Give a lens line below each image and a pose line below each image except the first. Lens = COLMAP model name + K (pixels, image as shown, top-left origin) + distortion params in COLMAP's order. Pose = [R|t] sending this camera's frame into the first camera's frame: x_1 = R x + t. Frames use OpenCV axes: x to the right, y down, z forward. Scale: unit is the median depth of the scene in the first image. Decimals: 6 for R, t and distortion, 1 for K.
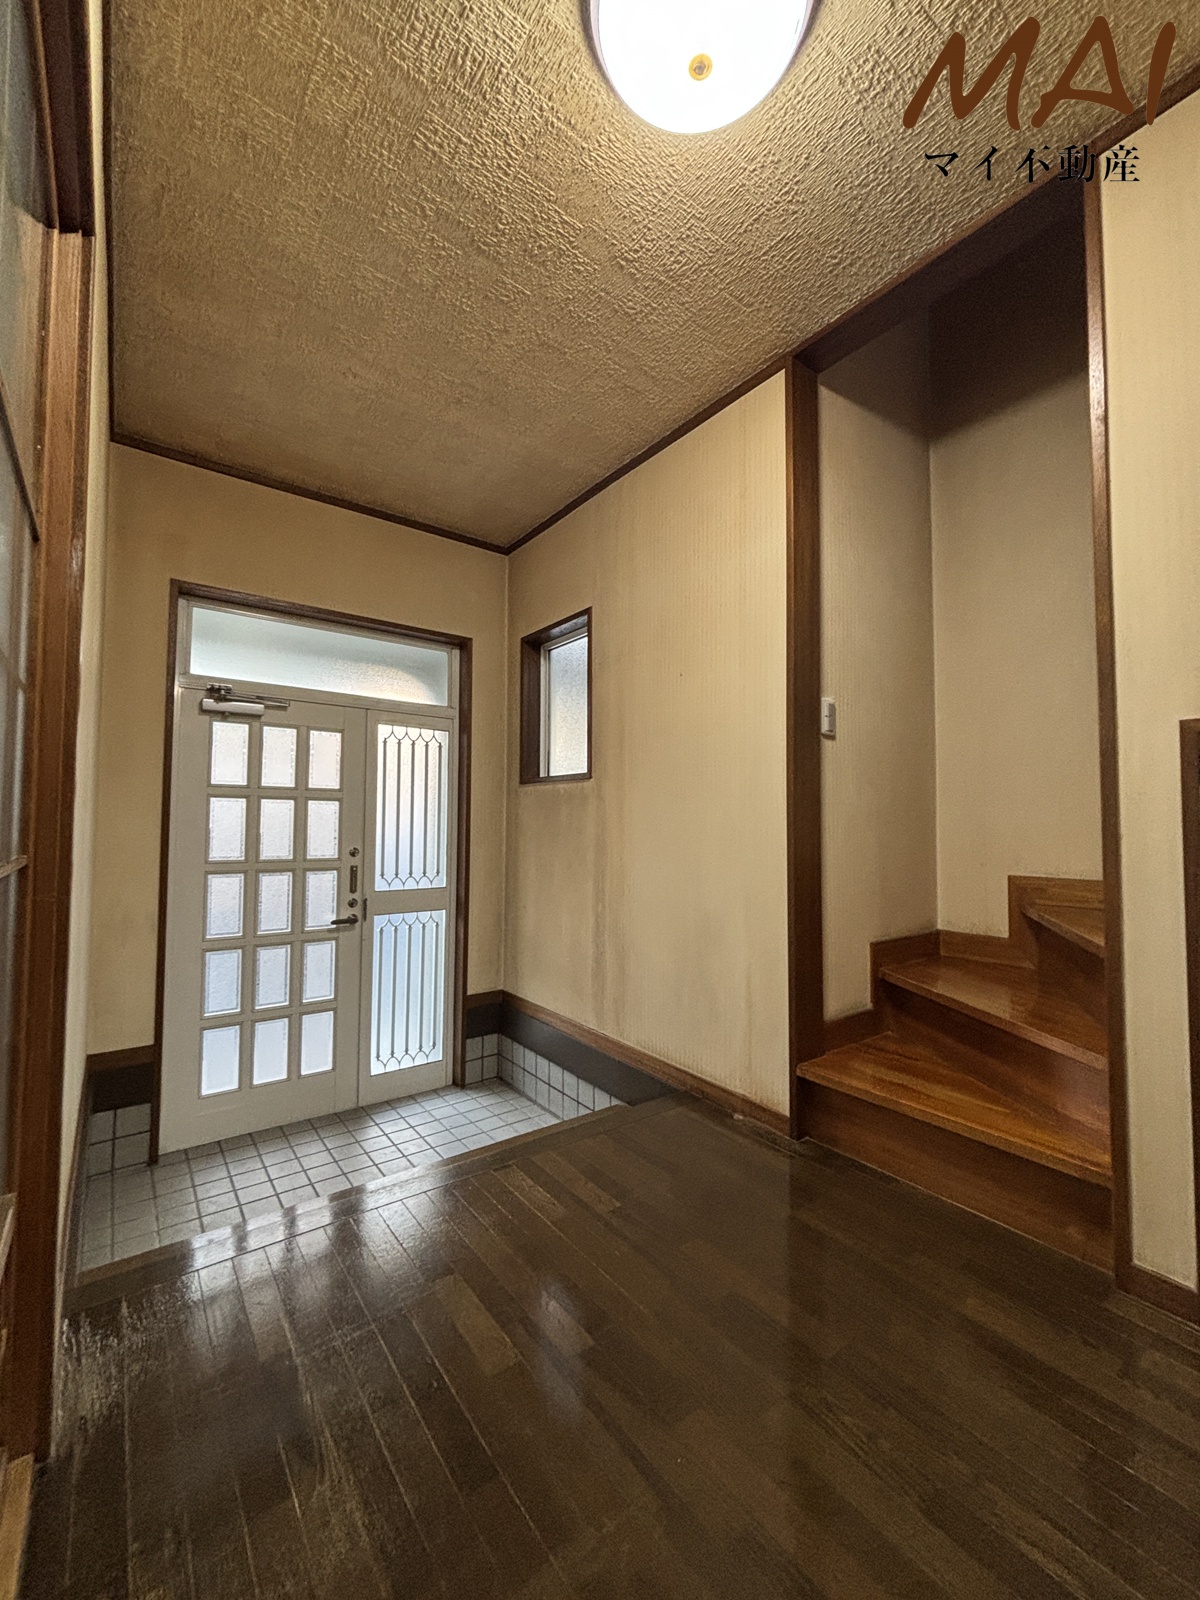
lens RADIAL K [[654.2, 0, 600.0], [0, 654.2, 800.0], [0, 0, 1]] dist [-0.004735, -0.000167]
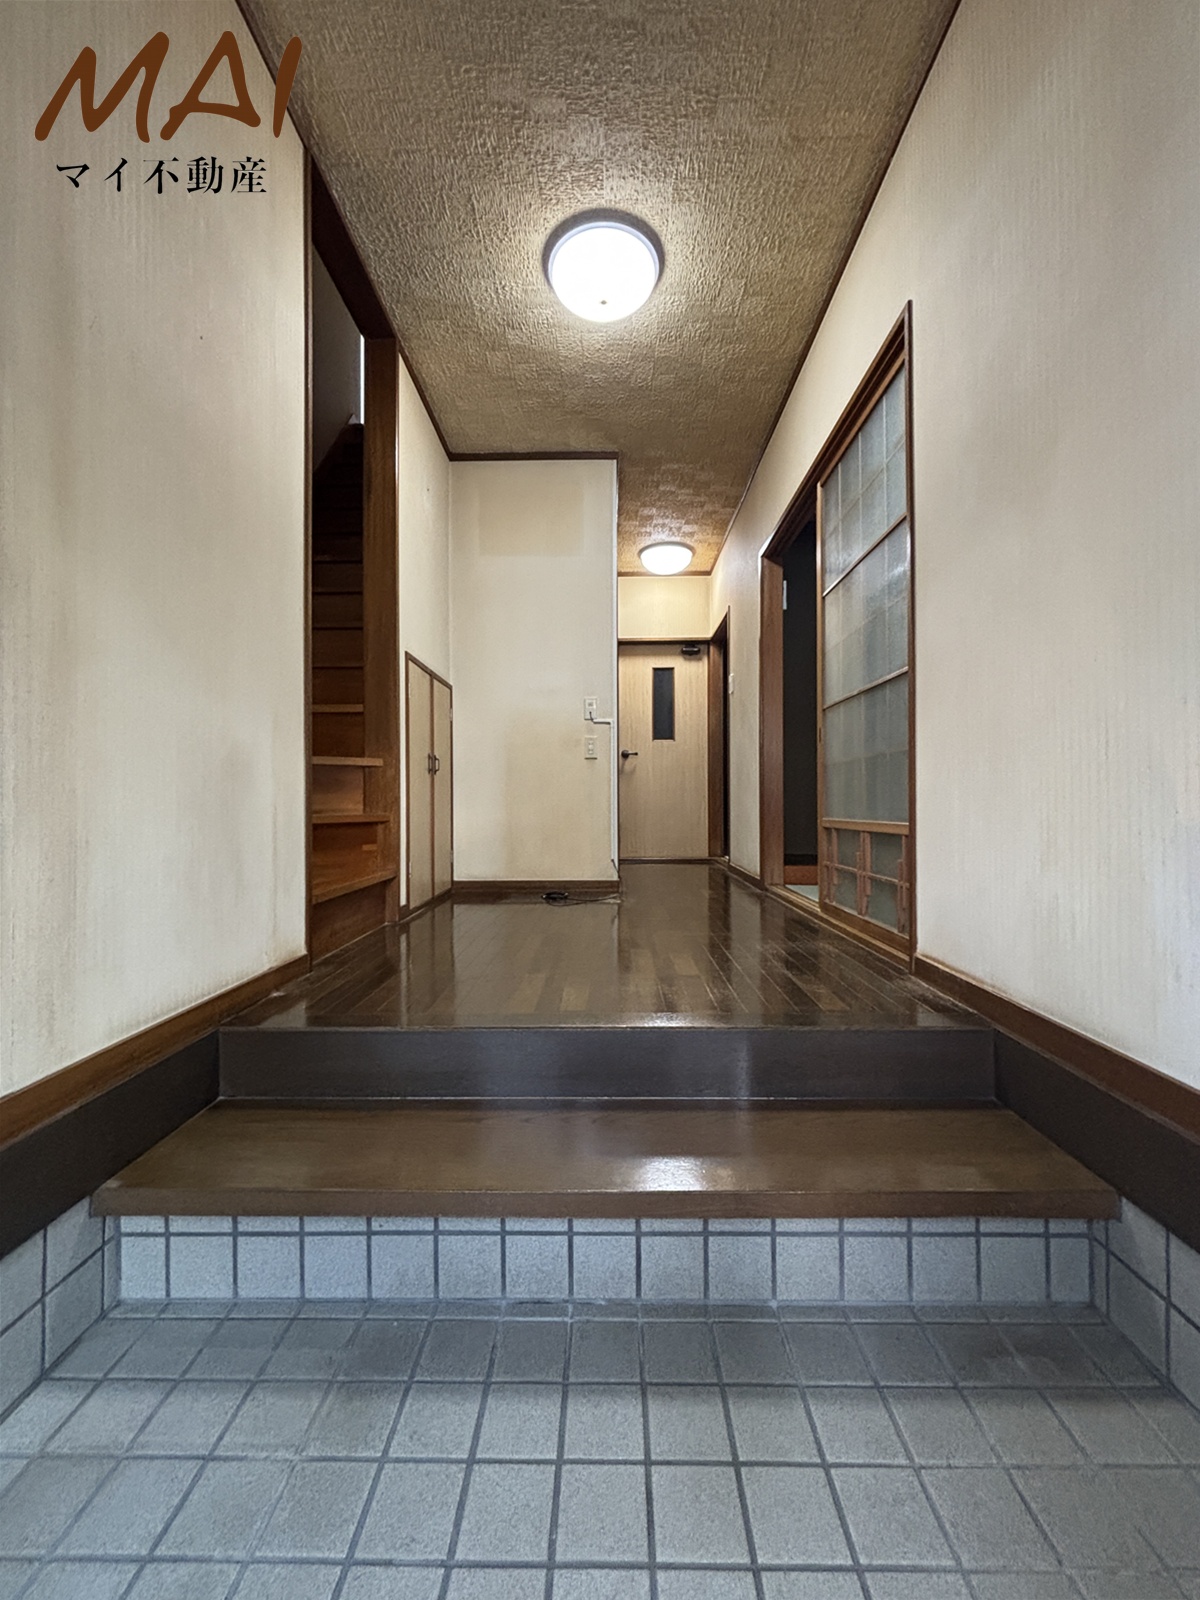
lens RADIAL K [[654.2, 0, 600.0], [0, 654.2, 800.0], [0, 0, 1]] dist [-0.004735, -0.000167]
pose [[-0.798127, 0.000930, 0.602488, -0.724617], [-0.022090, 0.999281, -0.030806, 0.330668], [-0.602084, -0.037896, -0.797533, 1.758816]]
